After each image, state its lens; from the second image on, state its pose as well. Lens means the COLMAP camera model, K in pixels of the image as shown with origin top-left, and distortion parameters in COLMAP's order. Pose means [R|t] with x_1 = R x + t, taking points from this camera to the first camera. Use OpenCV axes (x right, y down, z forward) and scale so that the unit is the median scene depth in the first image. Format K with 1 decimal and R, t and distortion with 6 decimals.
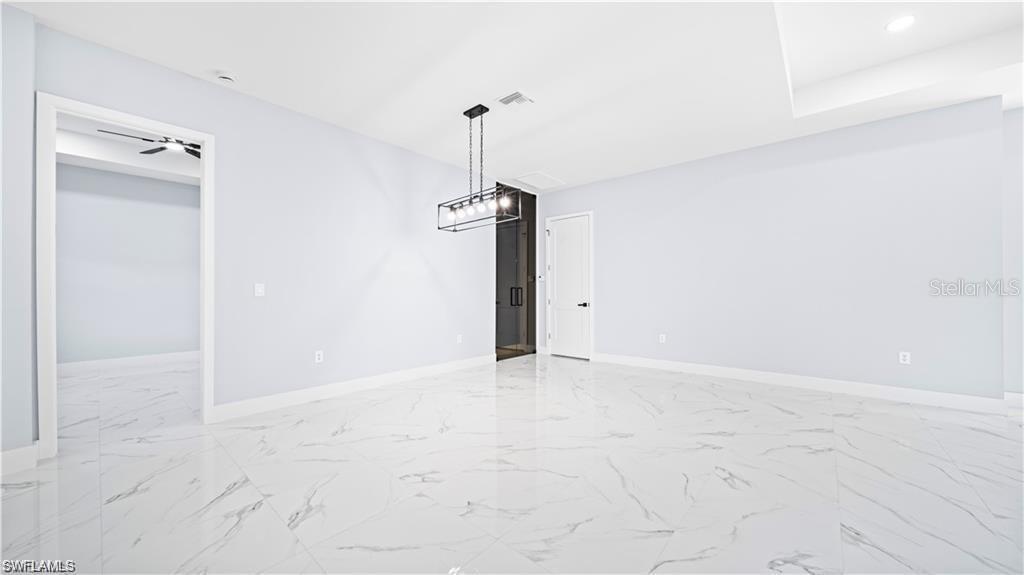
lens RADIAL K [[363.6, 0, 509.1], [0, 363.6, 290.2], [0, 0, 1]] dist [-0.001783, -0.000286]
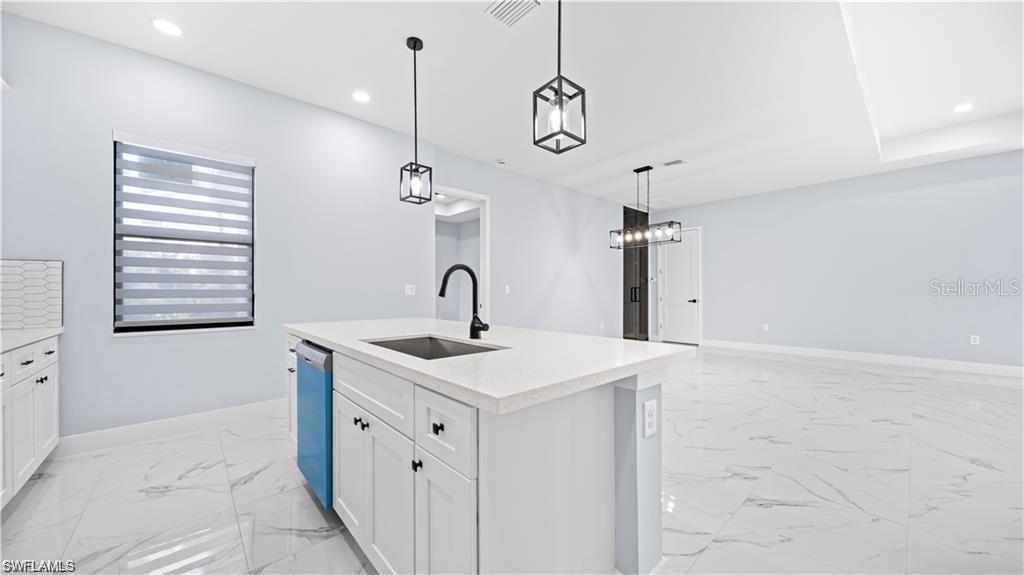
lens RADIAL K [[363.6, 0, 510.9], [0, 363.6, 290.7], [0, 0, 1]] dist [-0.001783, -0.000286]
pose [[0.991814, -0.000669, -0.127689, -0.252634], [0.000795, 0.999999, 0.000936, 0.002385], [0.127688, -0.001029, 0.991814, -0.315962]]
